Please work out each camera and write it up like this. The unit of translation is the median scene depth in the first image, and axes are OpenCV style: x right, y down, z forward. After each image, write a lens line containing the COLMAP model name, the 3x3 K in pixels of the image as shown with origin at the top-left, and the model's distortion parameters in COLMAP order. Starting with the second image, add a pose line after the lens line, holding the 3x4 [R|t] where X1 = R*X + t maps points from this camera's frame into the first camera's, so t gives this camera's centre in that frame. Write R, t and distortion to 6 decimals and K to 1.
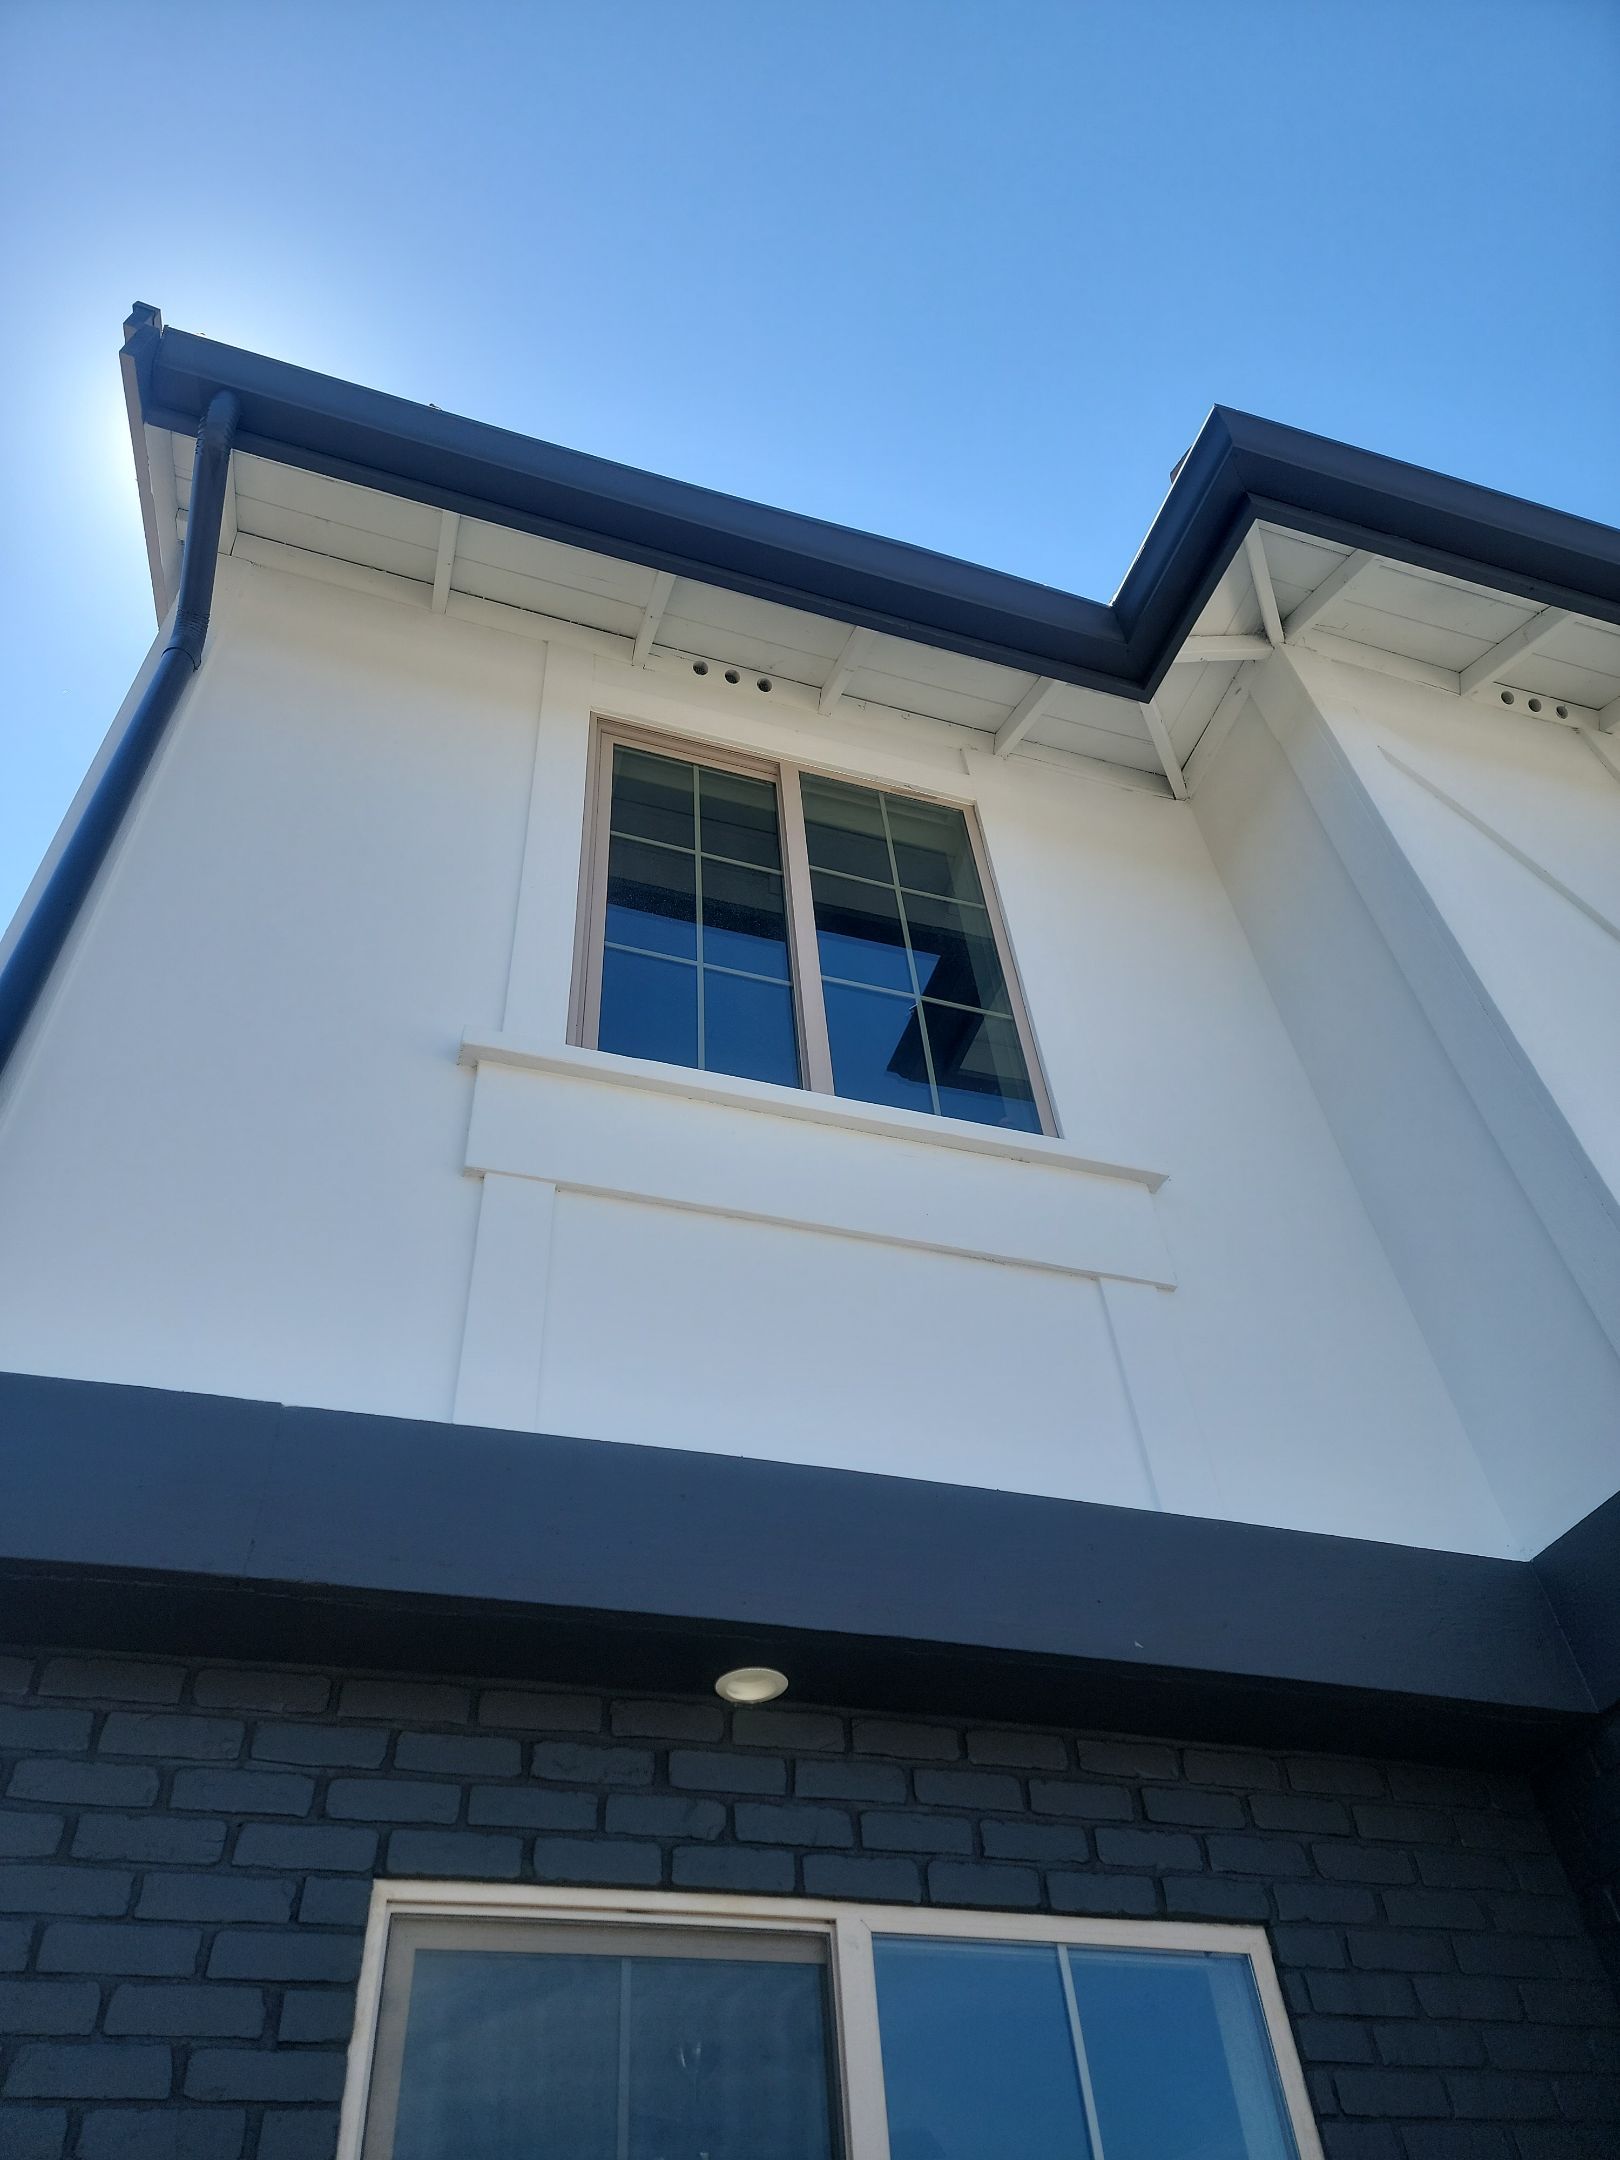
lens RADIAL K [[1490.9, 0, 810.0], [0, 1490.9, 1080.0], [0, 0, 1]] dist [0.065084, 0.002654]
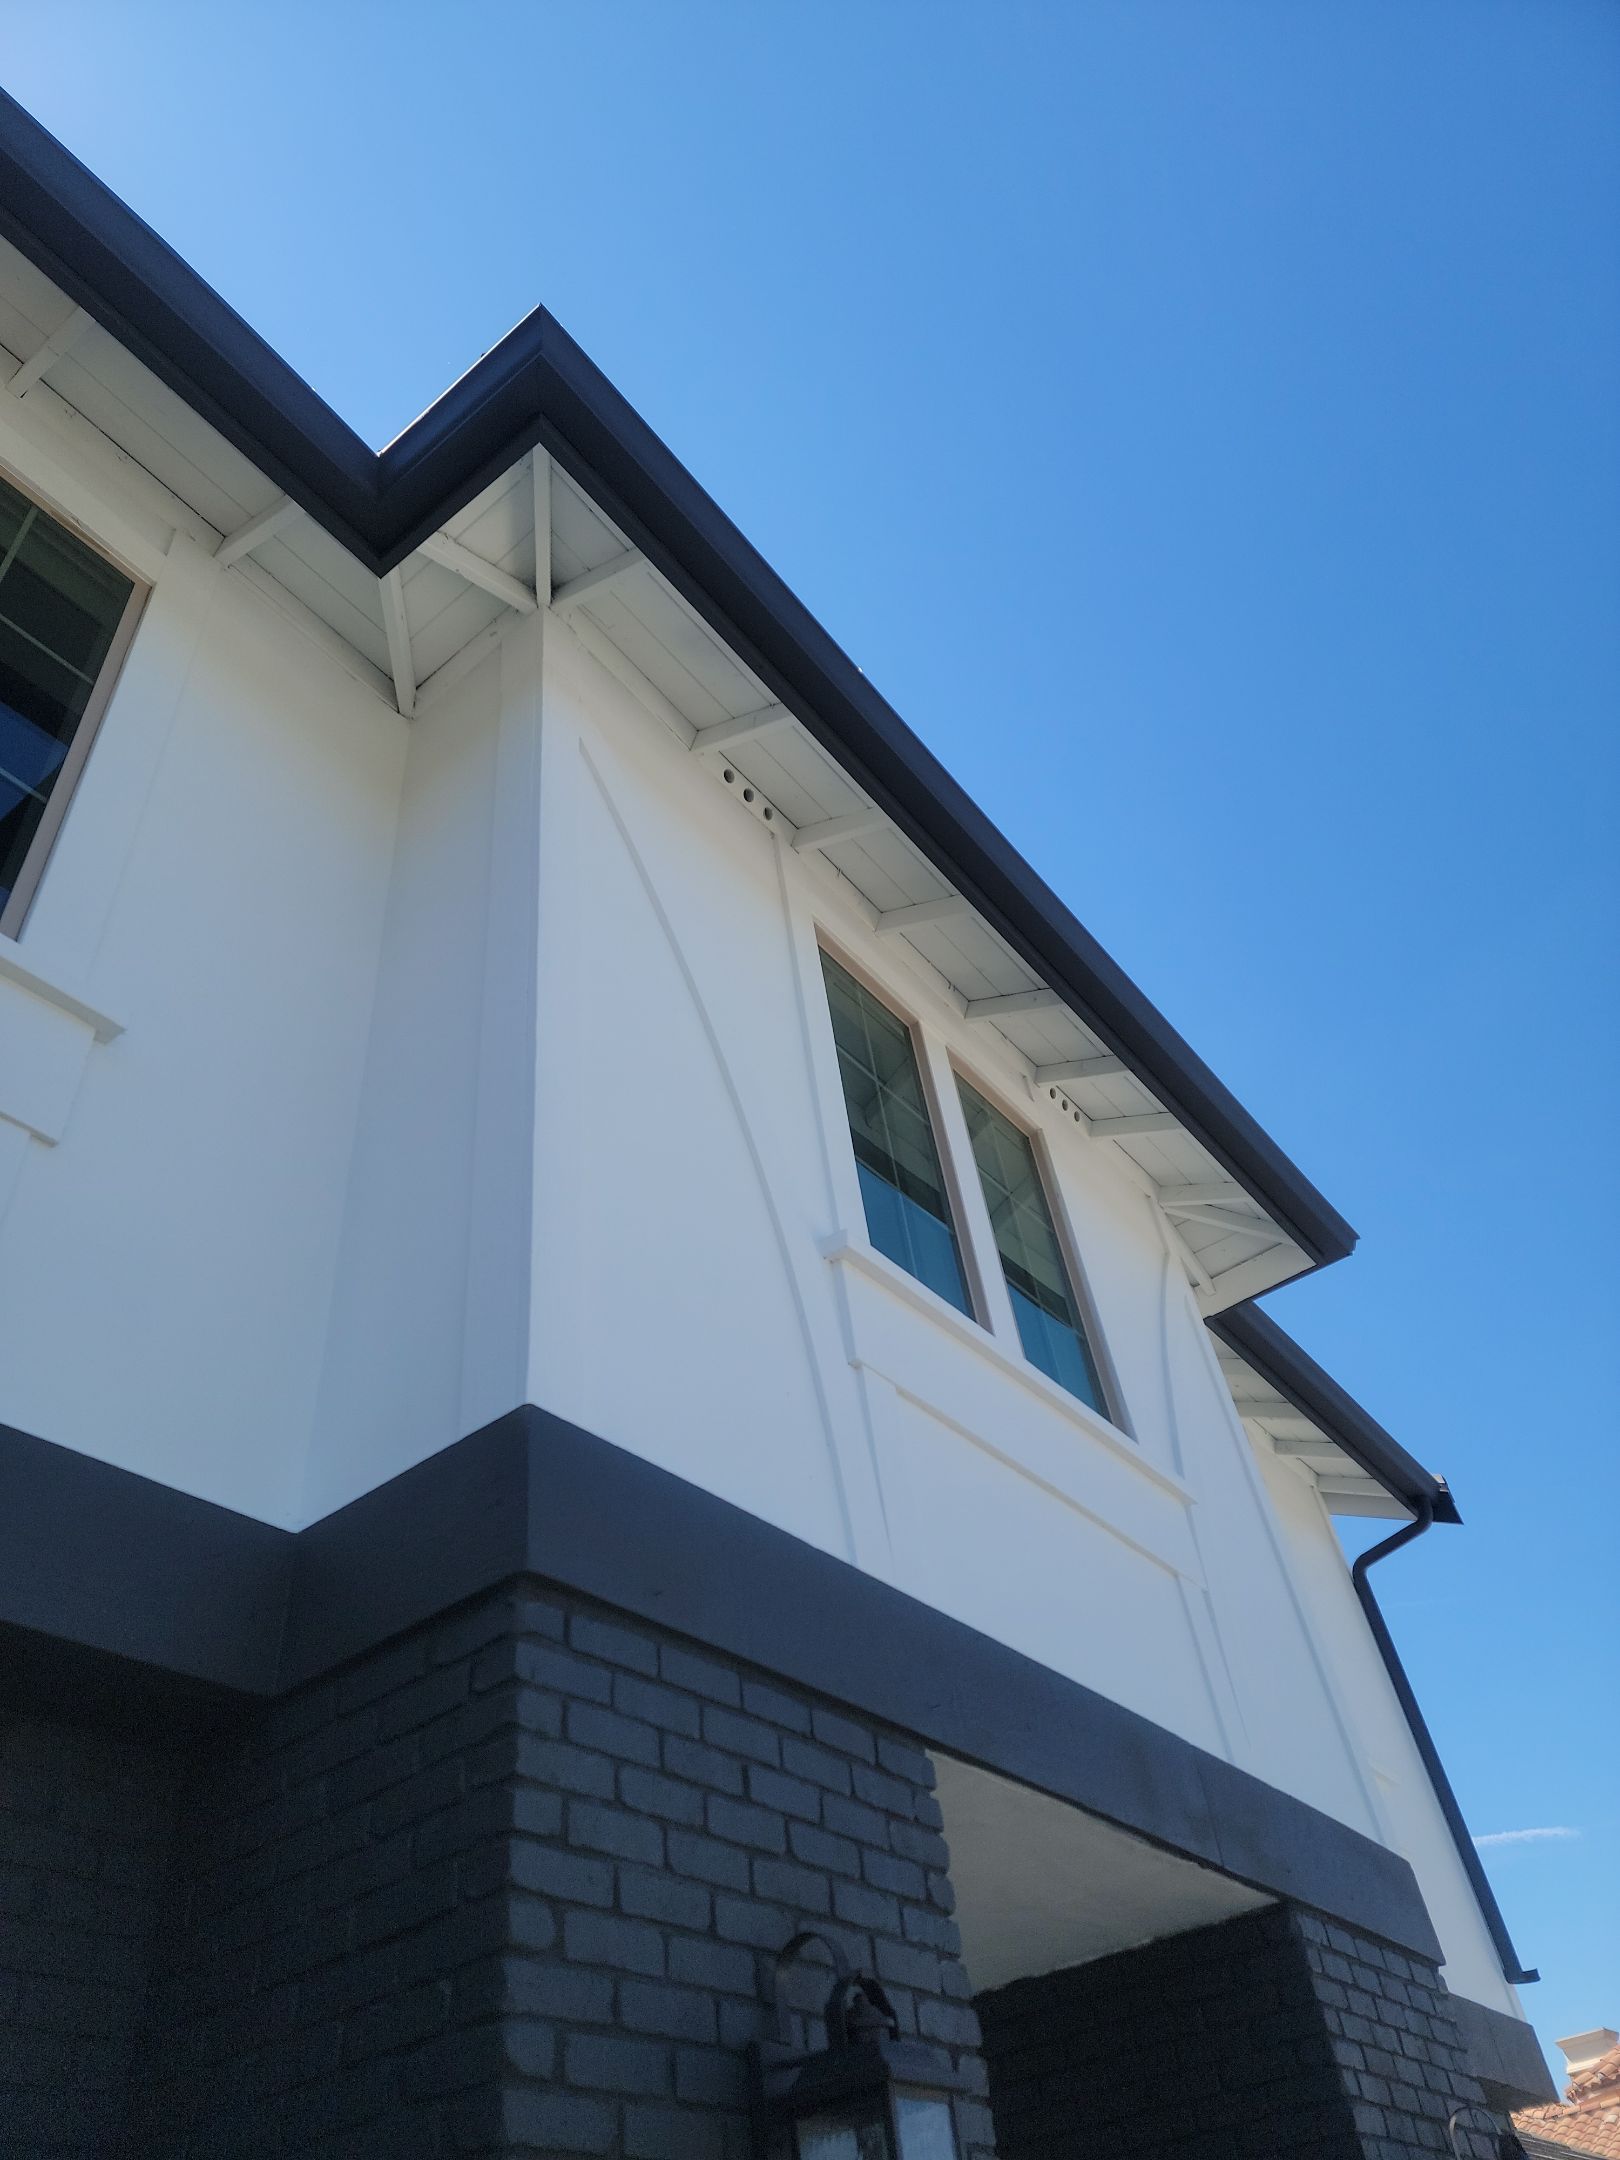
lens RADIAL K [[1490.9, 0, 810.0], [0, 1490.9, 1080.0], [0, 0, 1]] dist [0.065084, 0.002654]
pose [[0.821740, 0.369348, 0.433965, 0.146764], [-0.364528, 0.926033, -0.097892, 0.024353], [-0.438022, -0.077751, 0.895596, 0.039699]]
